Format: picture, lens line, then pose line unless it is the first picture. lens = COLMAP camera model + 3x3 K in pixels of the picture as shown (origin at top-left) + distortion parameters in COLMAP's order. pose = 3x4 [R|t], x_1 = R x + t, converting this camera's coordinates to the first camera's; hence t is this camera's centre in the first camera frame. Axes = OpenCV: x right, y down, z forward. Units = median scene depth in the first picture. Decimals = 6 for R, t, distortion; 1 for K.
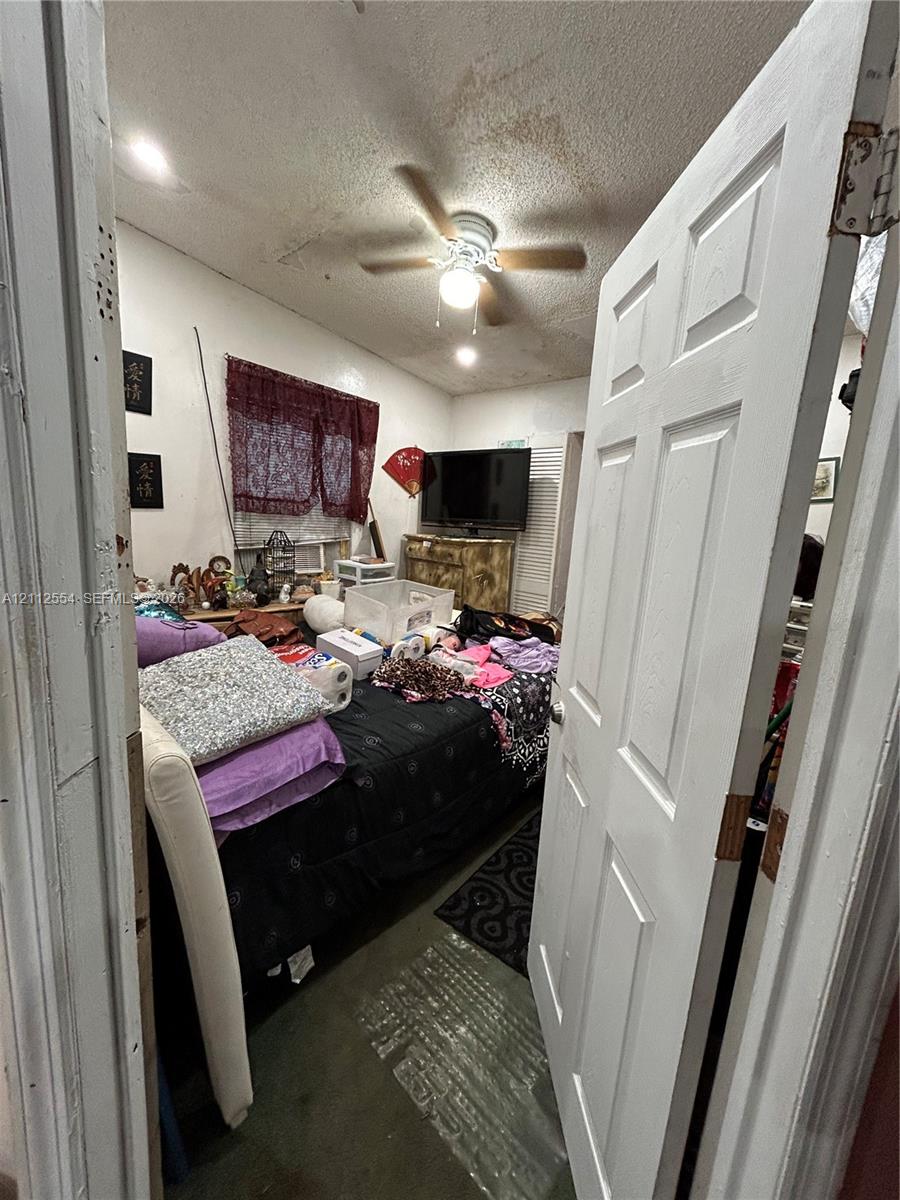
lens RADIAL K [[486.3, 0, 453.6], [0, 486.3, 593.6], [0, 0, 1]] dist [-0.000791, 0.000997]
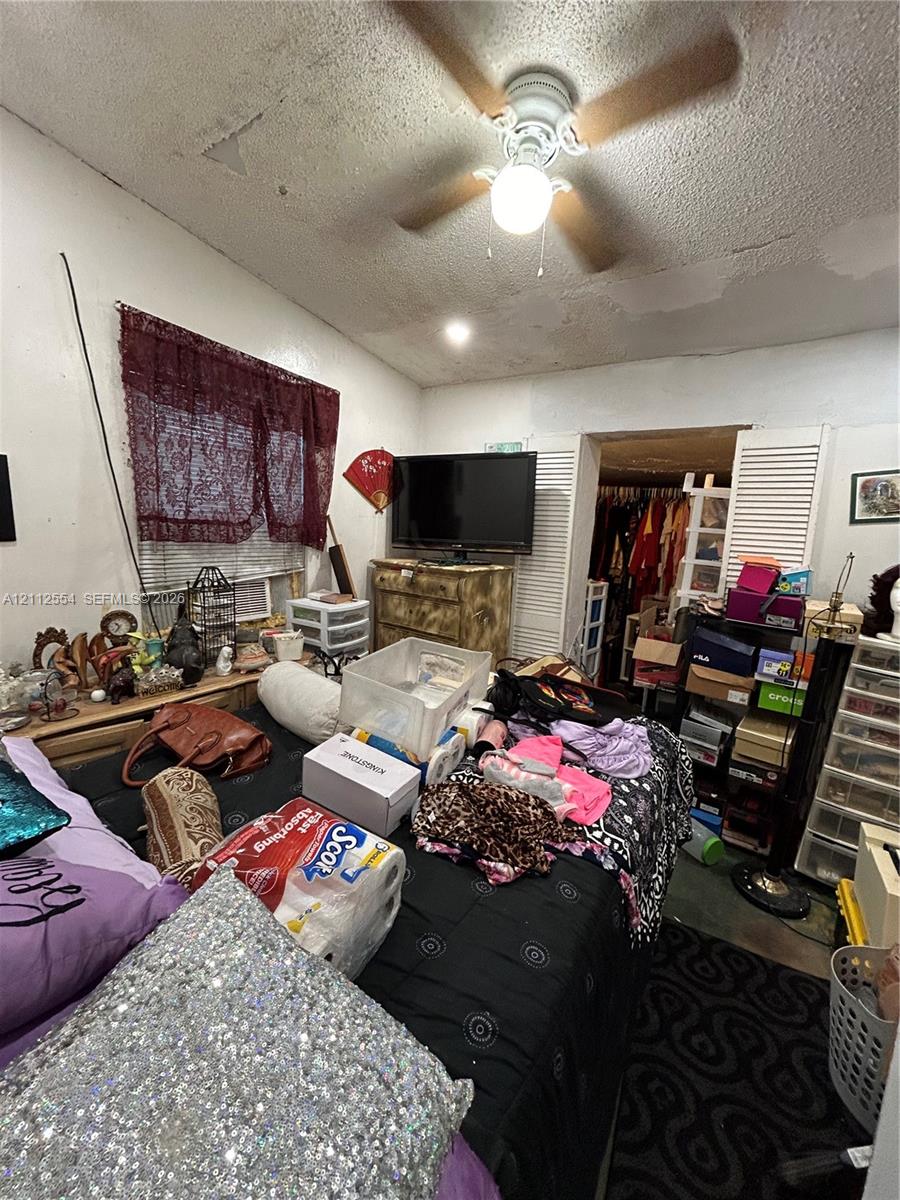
lens RADIAL K [[486.3, 0, 453.7], [0, 486.3, 593.5], [0, 0, 1]] dist [-0.000791, 0.000997]
pose [[0.985328, -0.037949, 0.166399, -0.198547], [0.039810, 0.999176, -0.007861, -0.106698], [-0.165964, 0.014370, 0.986027, 0.385539]]
